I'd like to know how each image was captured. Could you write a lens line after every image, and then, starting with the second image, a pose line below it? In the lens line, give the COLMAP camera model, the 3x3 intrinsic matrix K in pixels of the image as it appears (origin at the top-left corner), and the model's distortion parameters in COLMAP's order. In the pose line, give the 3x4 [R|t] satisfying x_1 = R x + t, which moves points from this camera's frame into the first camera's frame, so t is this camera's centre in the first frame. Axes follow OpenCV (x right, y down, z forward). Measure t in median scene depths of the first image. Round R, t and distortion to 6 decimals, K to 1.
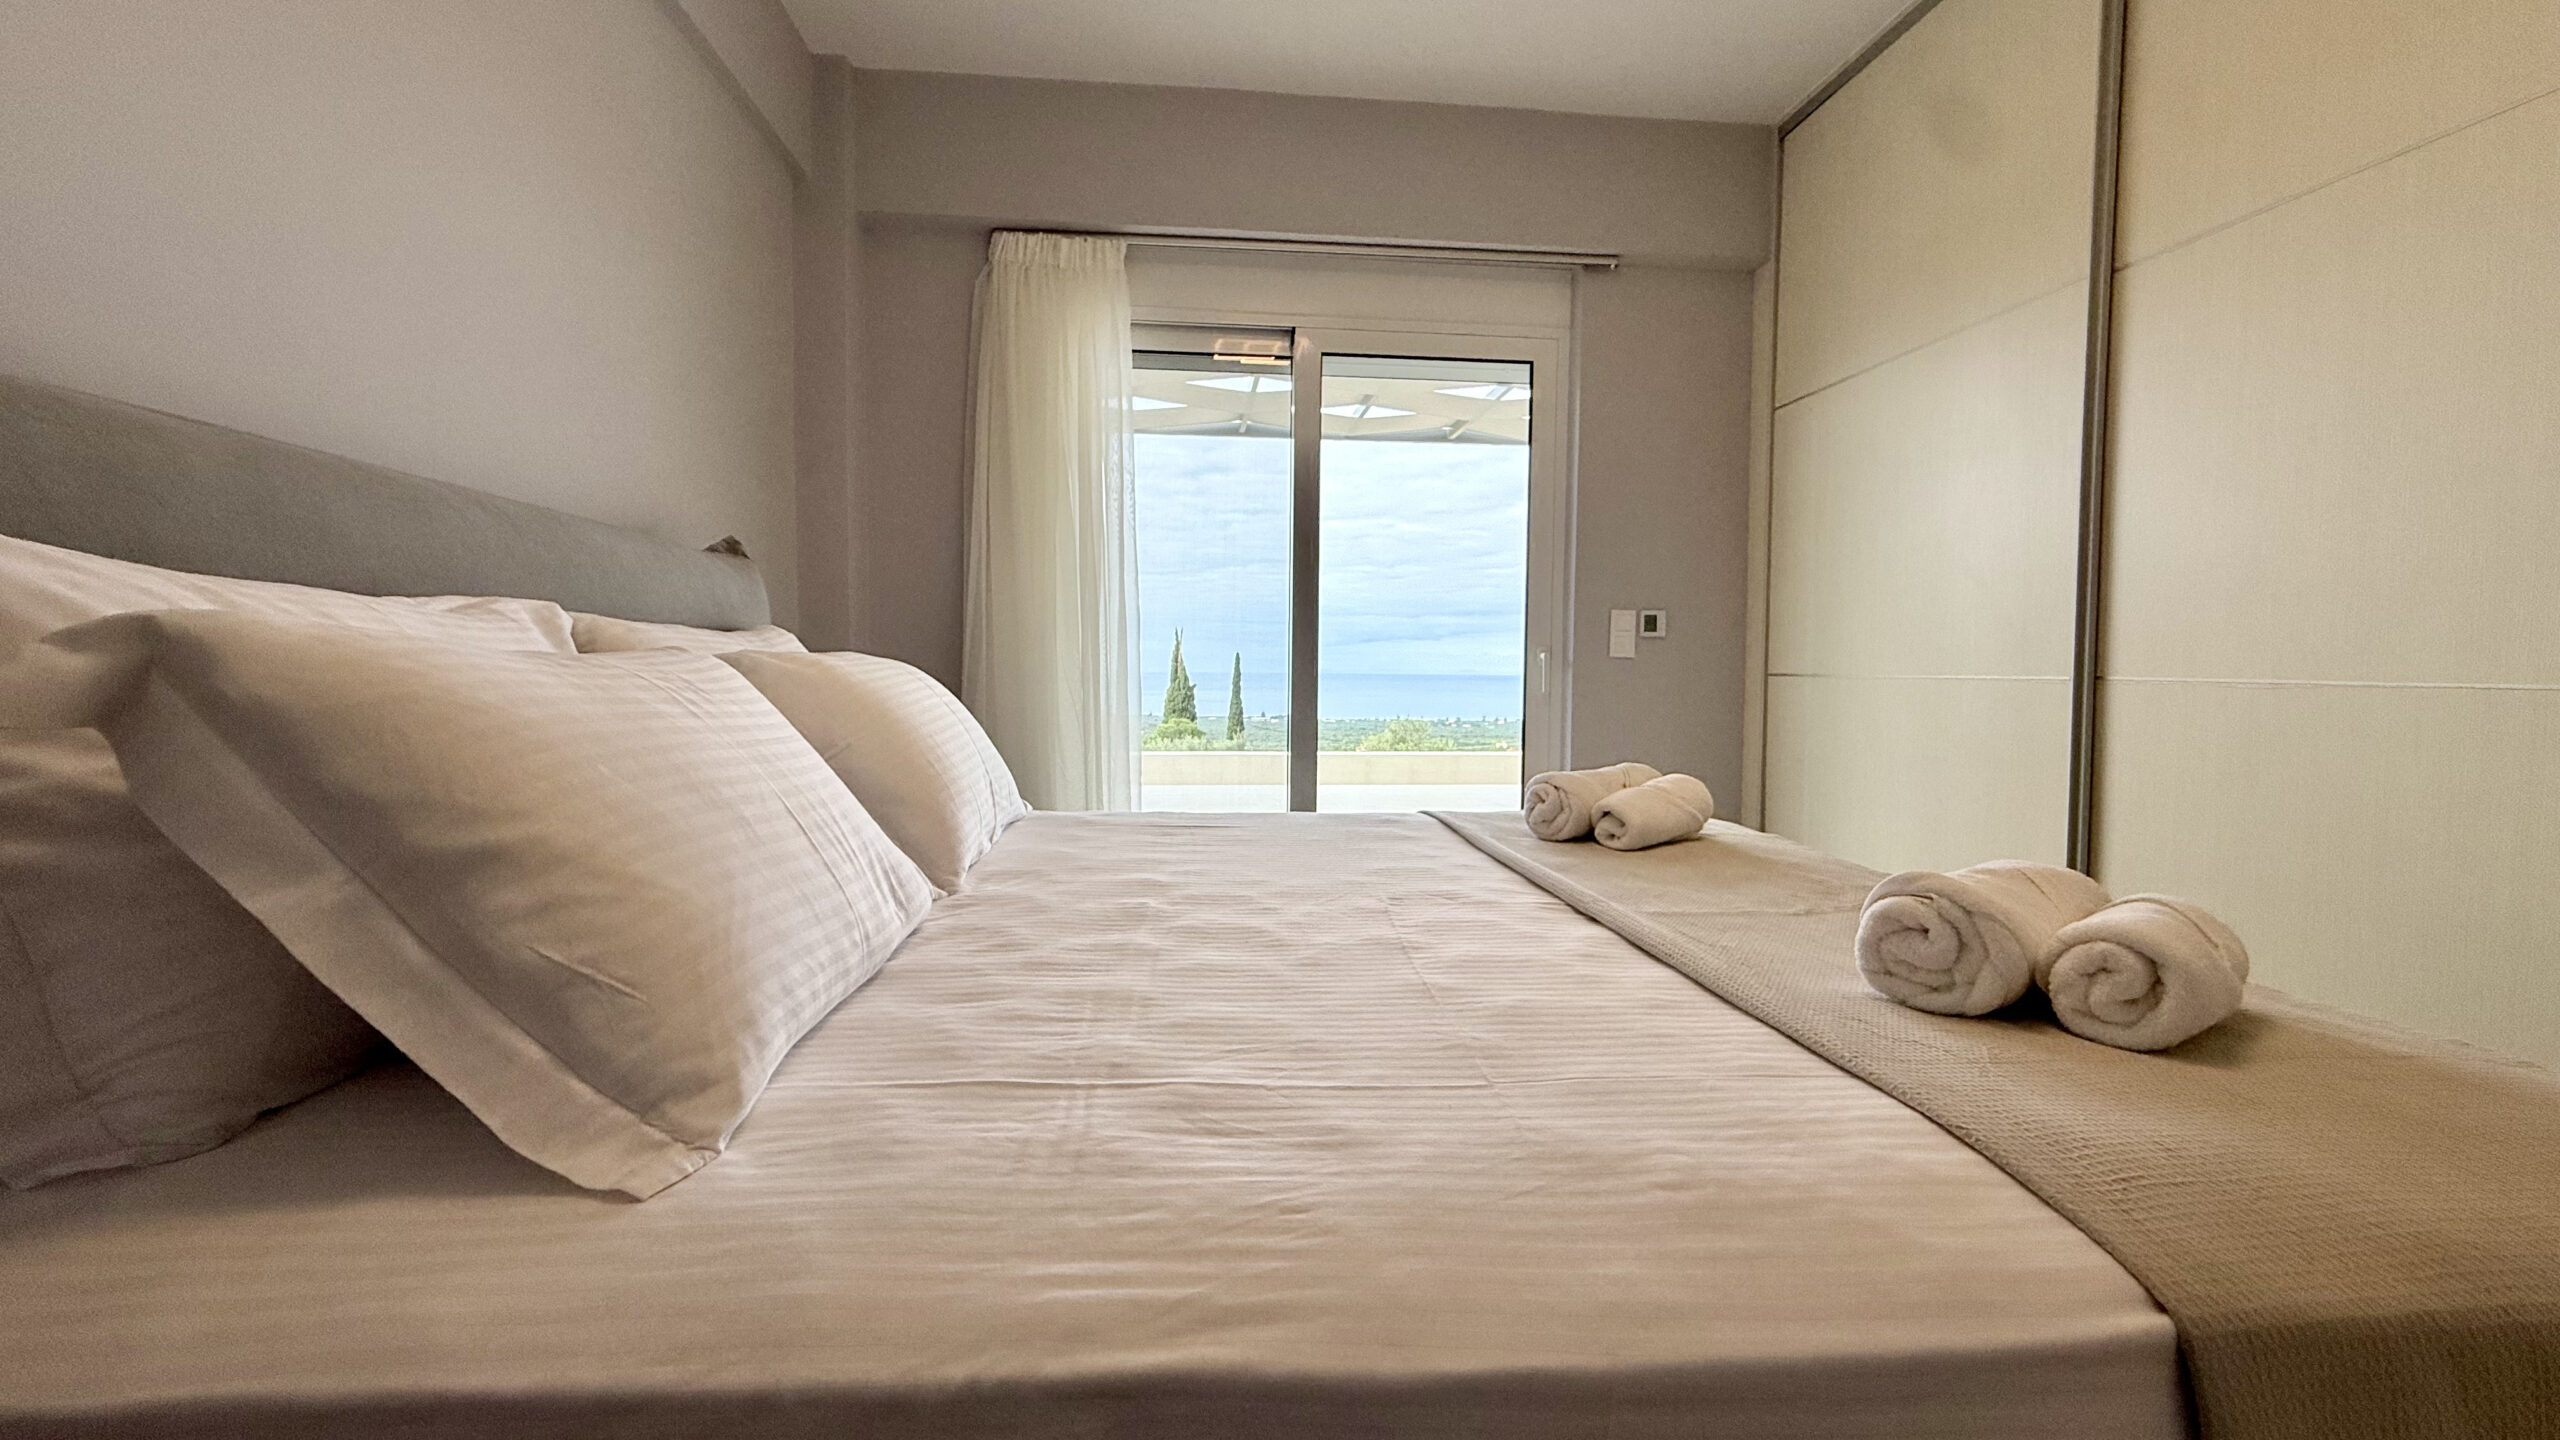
lens RADIAL K [[1009.7, 0, 1265.3], [0, 1009.7, 738.0], [0, 0, 1]] dist [0.001670, 0.000037]
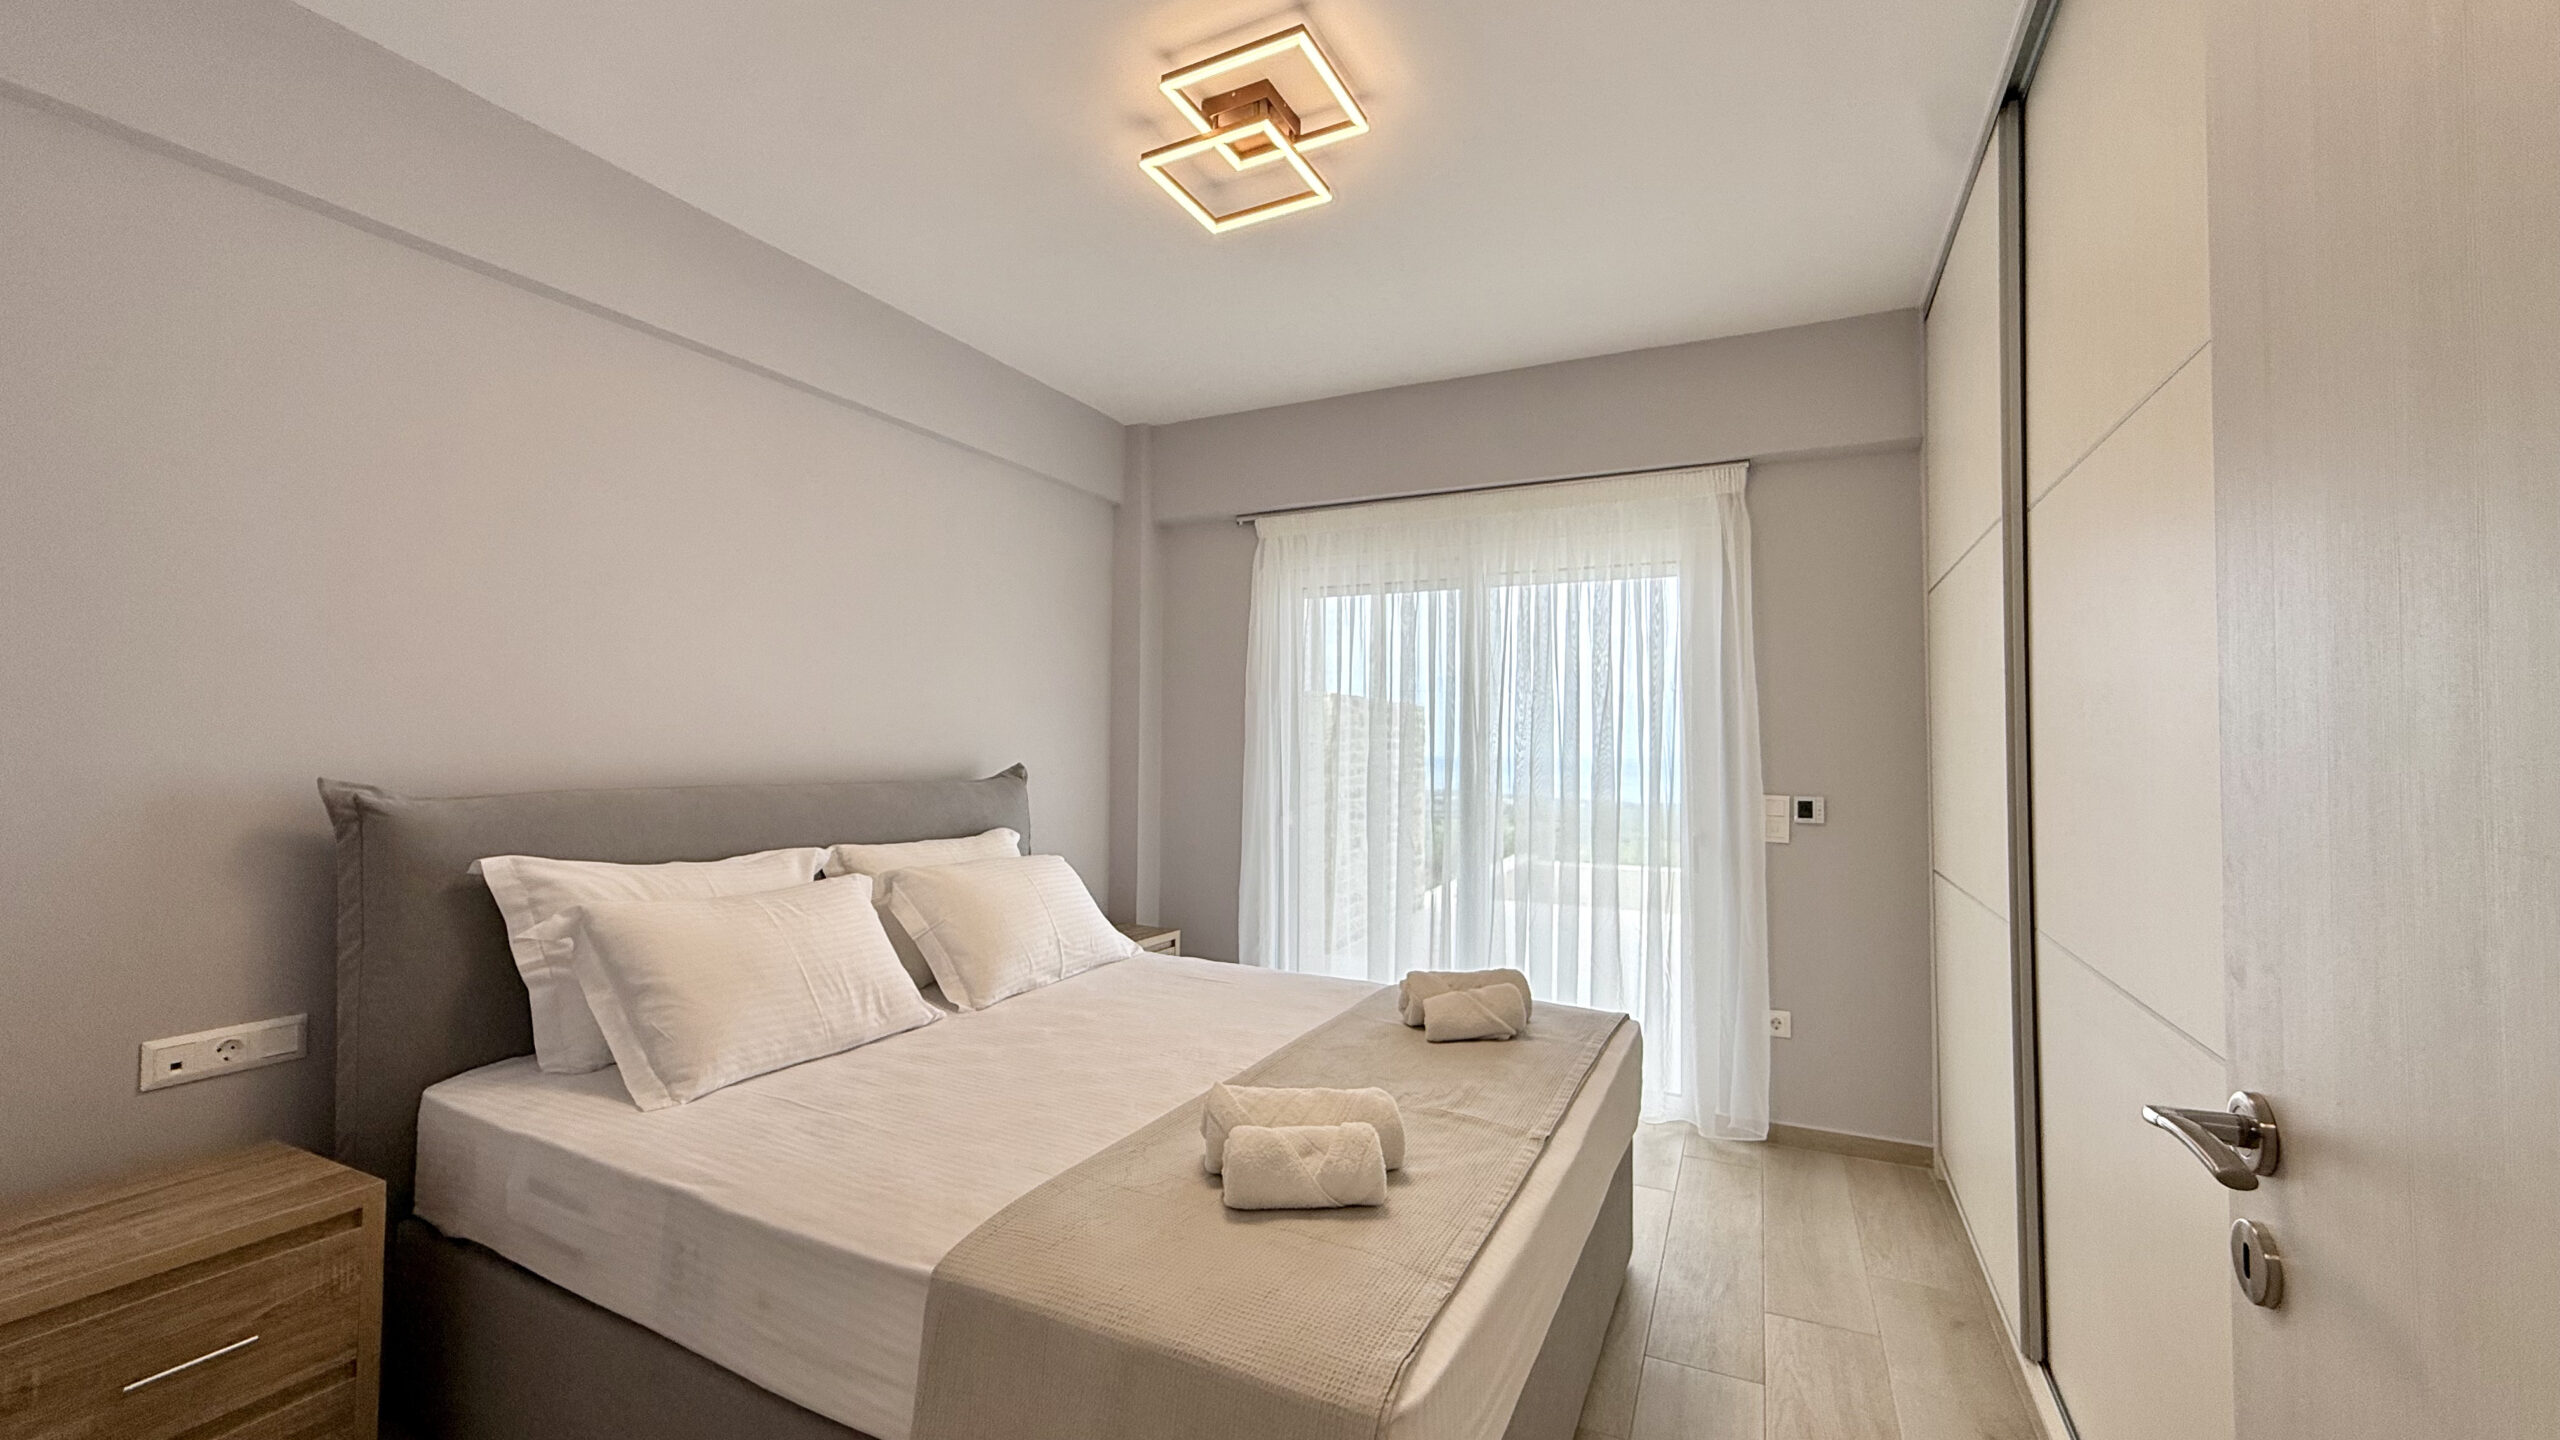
lens RADIAL K [[1009.7, 0, 1284.5], [0, 1009.7, 710.1], [0, 0, 1]] dist [0.001670, 0.000037]
pose [[0.850276, -0.029939, -0.525485, 2.482925], [-0.030805, 0.993839, -0.106468, -0.449985], [0.525435, 0.106715, 0.844115, -0.640476]]
